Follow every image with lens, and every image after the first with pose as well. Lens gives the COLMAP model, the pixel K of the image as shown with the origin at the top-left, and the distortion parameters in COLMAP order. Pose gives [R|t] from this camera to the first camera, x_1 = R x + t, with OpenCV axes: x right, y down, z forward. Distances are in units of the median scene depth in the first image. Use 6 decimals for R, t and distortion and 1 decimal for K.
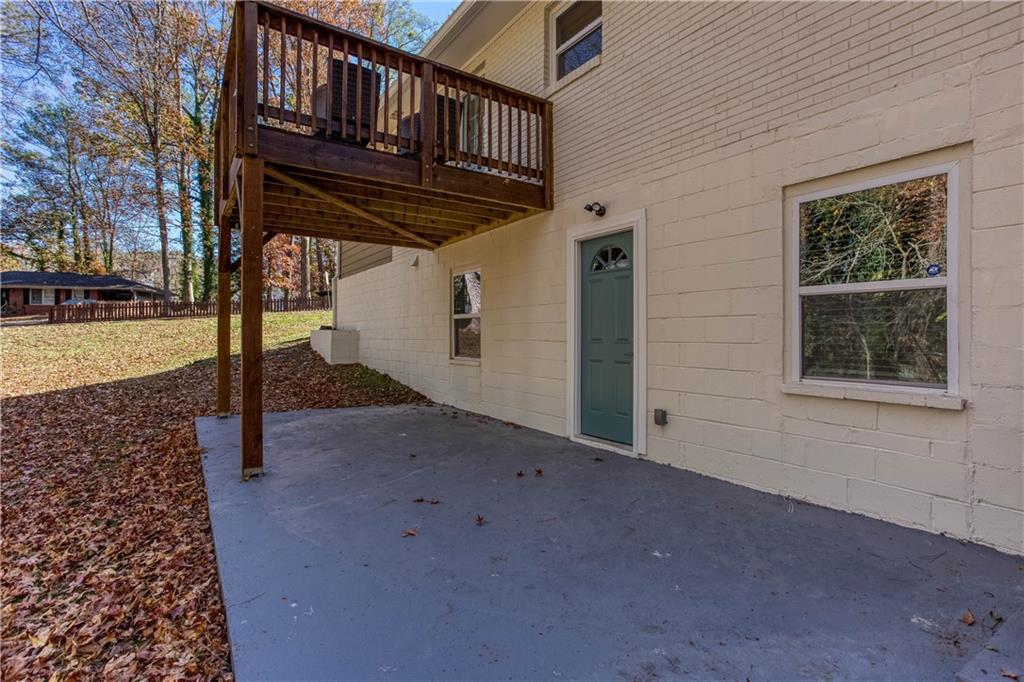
lens RADIAL K [[499.2, 0, 524.9], [0, 499.2, 323.3], [0, 0, 1]] dist [-0.001911, 0.010288]
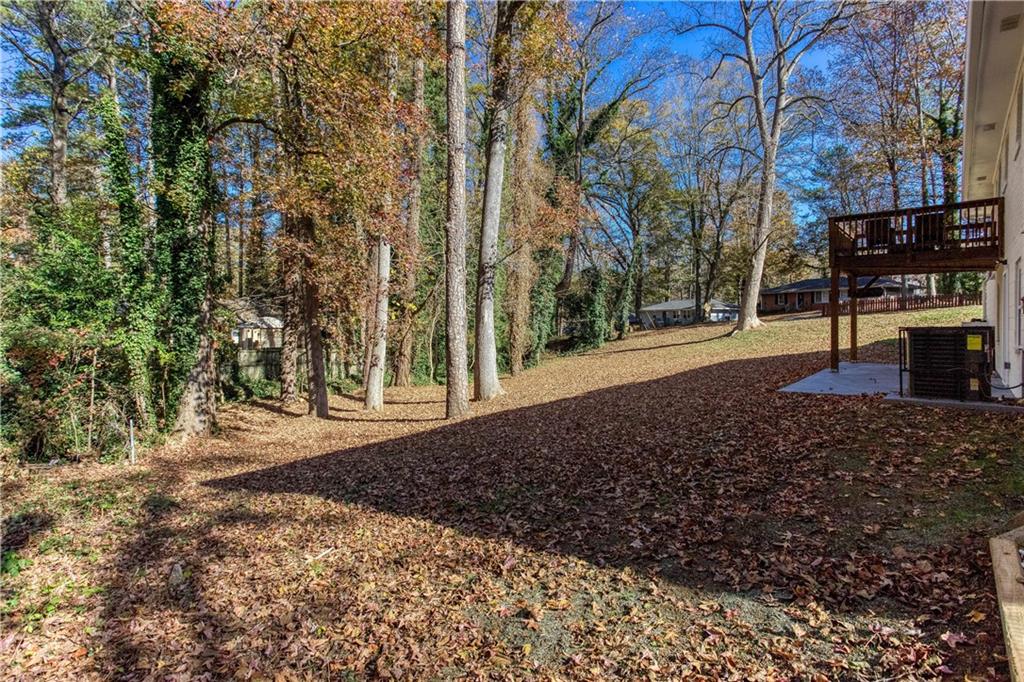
lens RADIAL K [[499.2, 0, 524.9], [0, 499.2, 323.3], [0, 0, 1]] dist [-0.001911, 0.010288]
pose [[0.249646, 0.000905, -0.968337, 0.201875], [0.019060, 0.999801, 0.005848, -0.004386], [0.968149, -0.019916, 0.249580, -0.165588]]
